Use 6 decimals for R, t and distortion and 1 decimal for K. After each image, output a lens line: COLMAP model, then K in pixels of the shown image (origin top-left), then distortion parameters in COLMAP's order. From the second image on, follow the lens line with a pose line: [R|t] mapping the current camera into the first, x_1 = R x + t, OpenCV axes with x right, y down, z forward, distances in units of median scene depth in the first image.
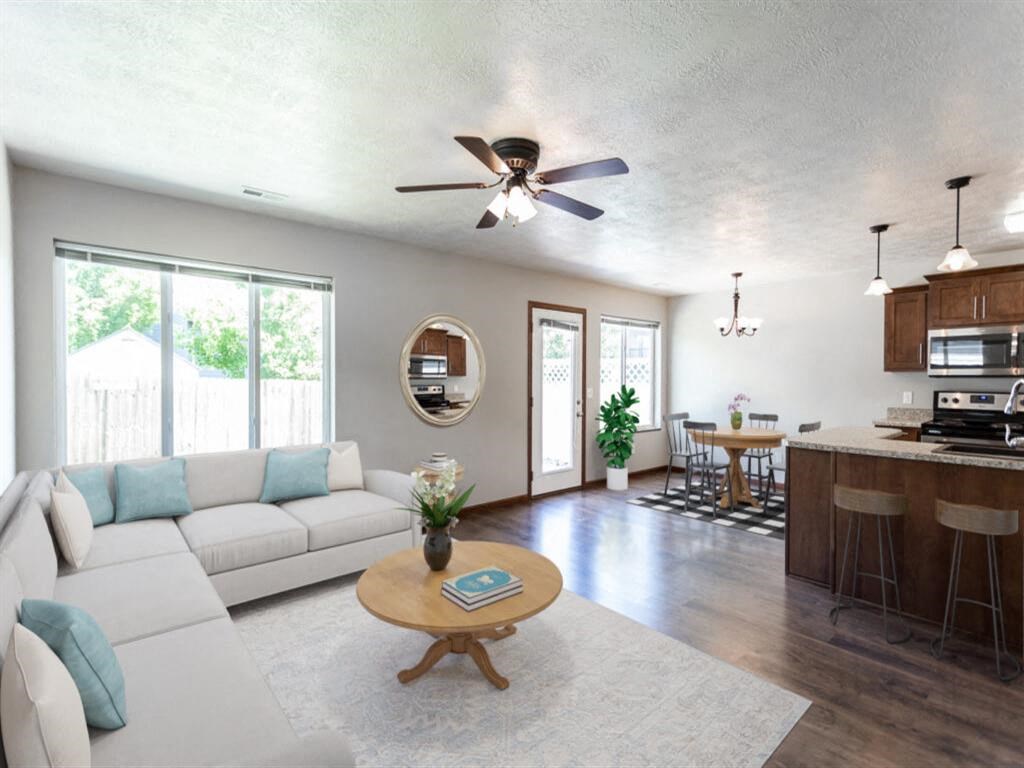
lens RADIAL K [[485.6, 0, 512.0], [0, 485.6, 384.0], [0, 0, 1]] dist [-0.000184, -0.000782]
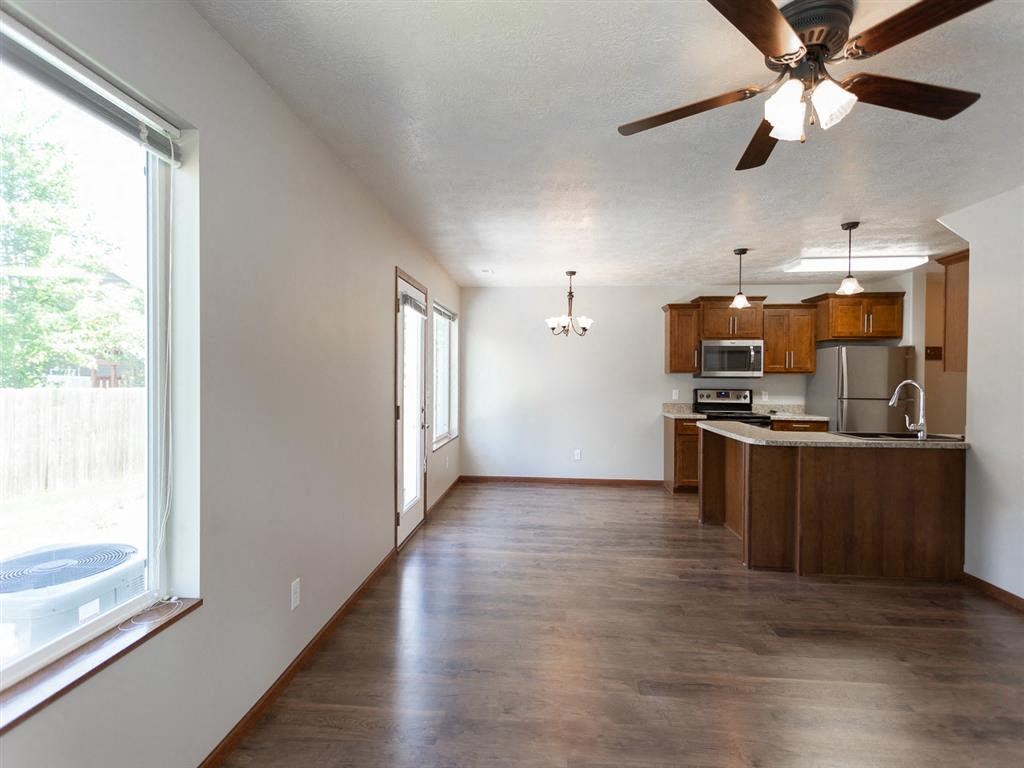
lens RADIAL K [[497.0, 0, 509.0], [0, 497.0, 382.2], [0, 0, 1]] dist [0.001391, -0.000284]
pose [[0.711308, -0.005413, 0.702859, -0.389222], [0.007514, 0.999972, 0.000097, -0.006915], [-0.702840, 0.005212, 0.711329, 0.434069]]
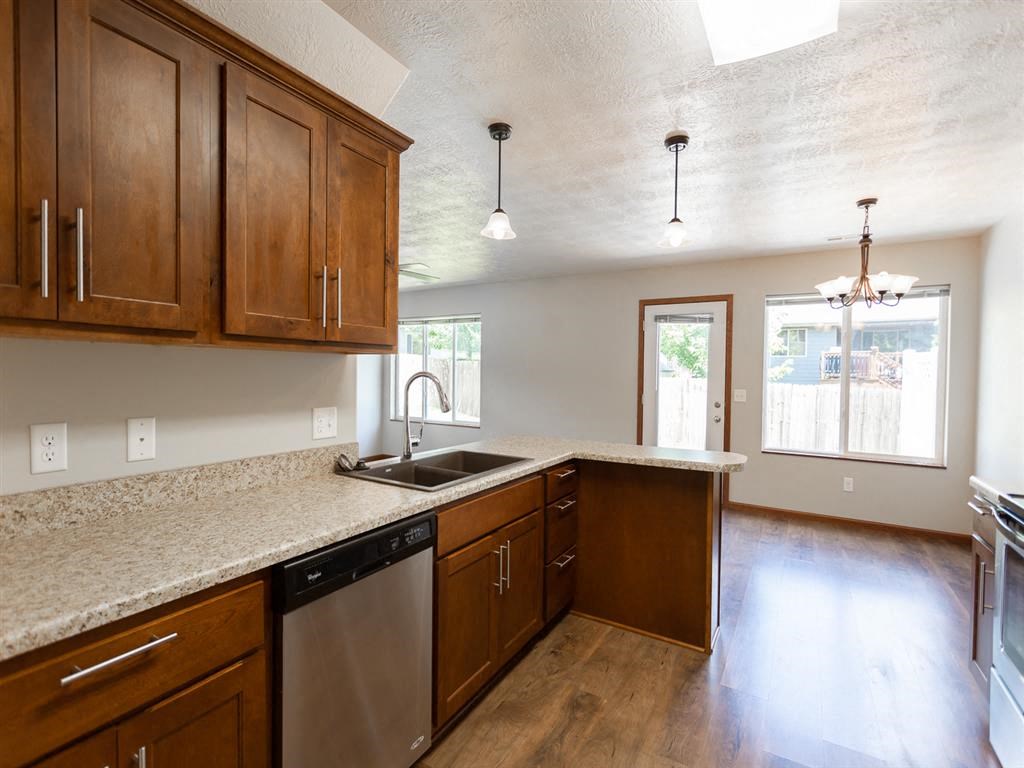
lens RADIAL K [[497.0, 0, 509.0], [0, 497.0, 382.2], [0, 0, 1]] dist [0.001391, -0.000284]
pose [[0.310729, 0.016184, -0.950361, 1.052971], [-0.027855, 0.999581, 0.007914, 0.000399], [0.950090, 0.024013, 0.311049, 0.468166]]
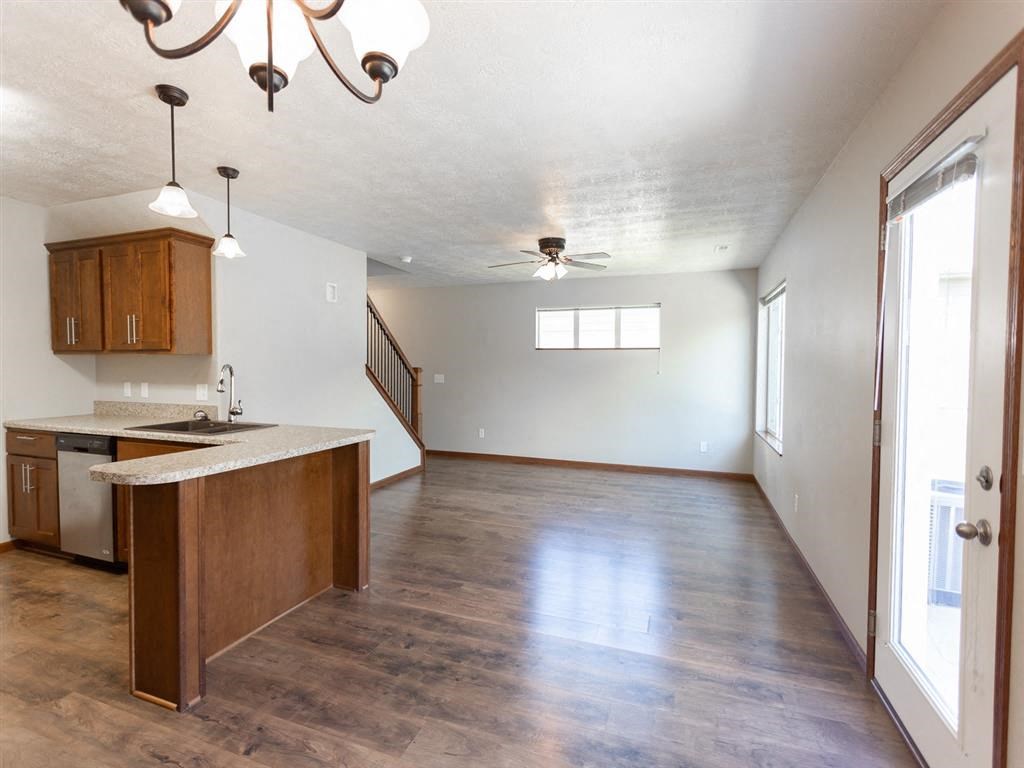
lens RADIAL K [[485.6, 0, 512.0], [0, 485.6, 384.0], [0, 0, 1]] dist [-0.000184, -0.000782]
pose [[-0.873692, 0.006736, -0.486433, 0.548213], [-0.019035, 0.998665, 0.048019, -0.016794], [0.486107, 0.051213, -0.872397, 1.351845]]
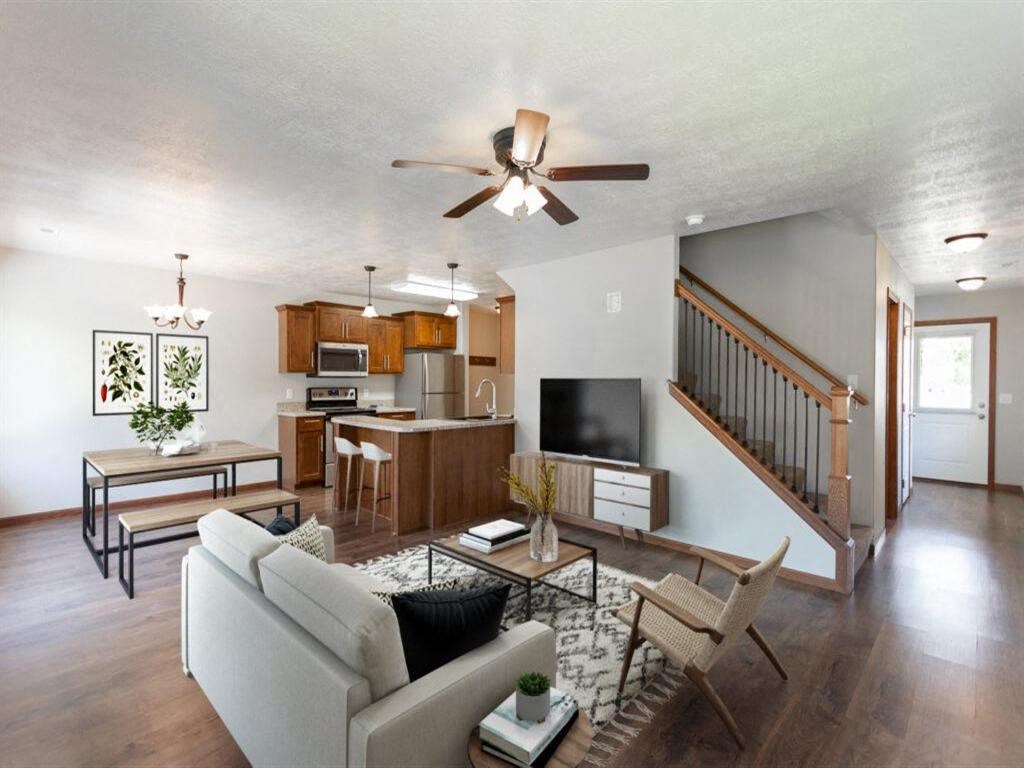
lens RADIAL K [[482.1, 0, 504.4], [0, 482.1, 384.0], [0, 0, 1]] dist [0.000799, 0.000344]
pose [[-0.084287, -0.014116, 0.996342, -0.497889], [0.010519, 0.999831, 0.015056, -0.010770], [-0.996386, 0.011749, -0.084124, 0.595484]]
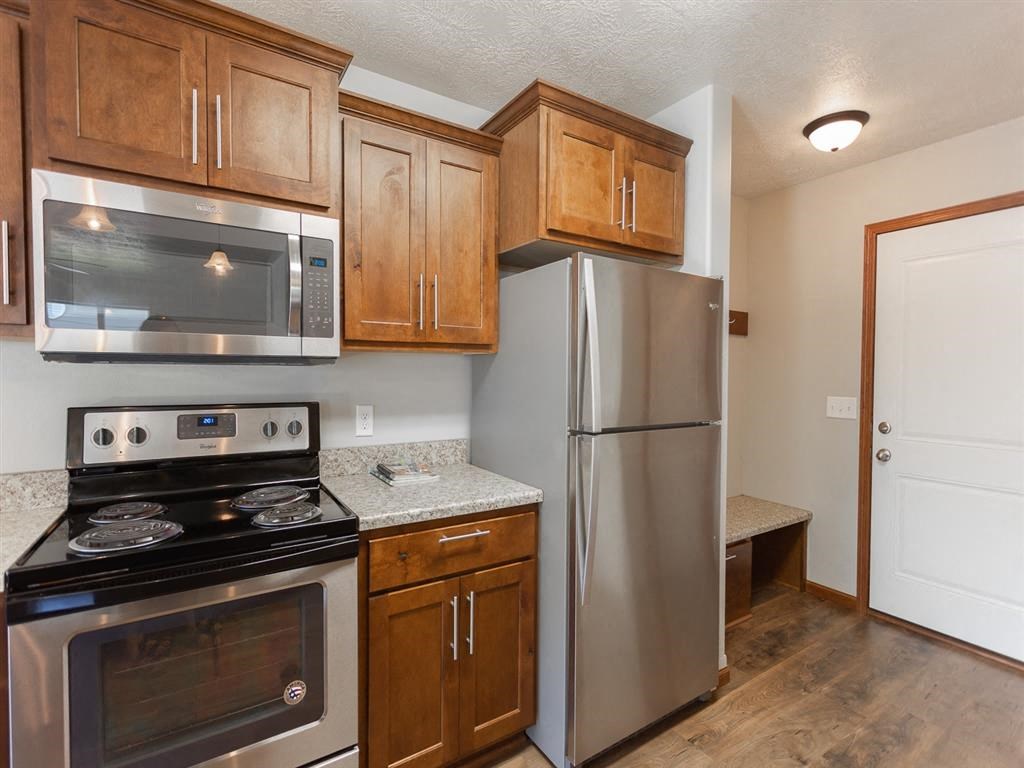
lens RADIAL K [[482.1, 0, 504.4], [0, 482.1, 384.0], [0, 0, 1]] dist [0.000799, 0.000344]
pose [[0.145912, -0.028514, 0.988887, 0.639436], [0.009774, 0.999577, 0.027380, -0.005737], [-0.989249, 0.005670, 0.146129, 0.717947]]
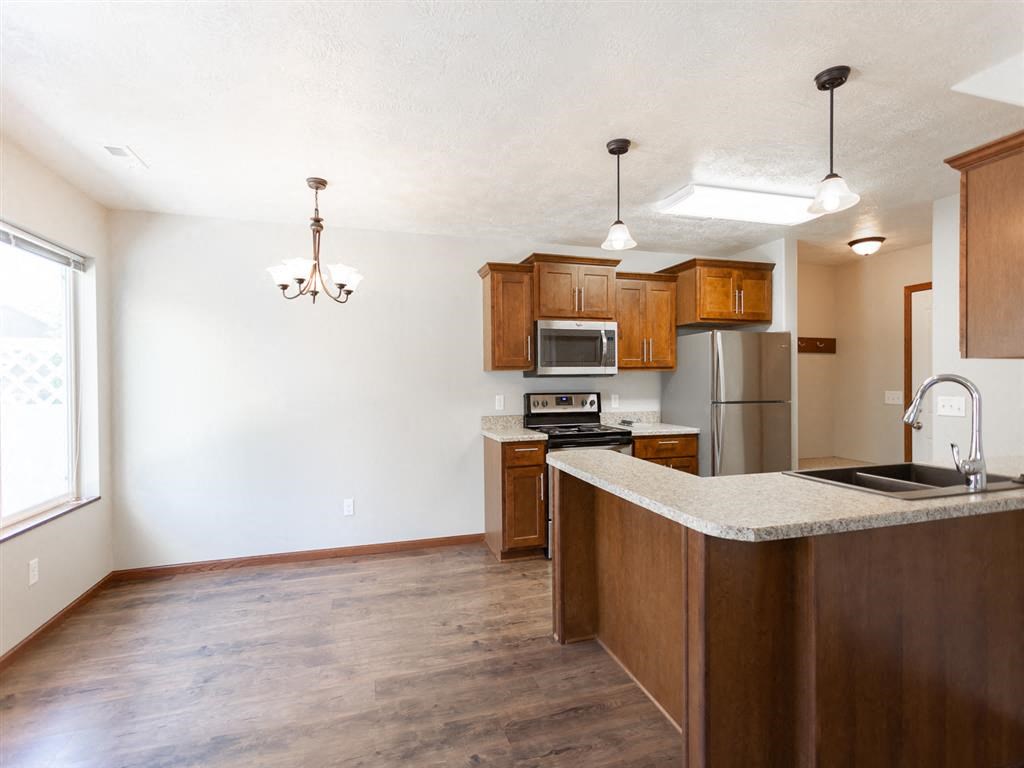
lens RADIAL K [[482.1, 0, 504.4], [0, 482.1, 384.0], [0, 0, 1]] dist [0.000799, 0.000344]
pose [[0.411799, -0.014728, 0.911156, 0.082424], [0.024510, 0.999687, 0.005081, -0.007547], [-0.910945, 0.020240, 0.412031, 0.705046]]
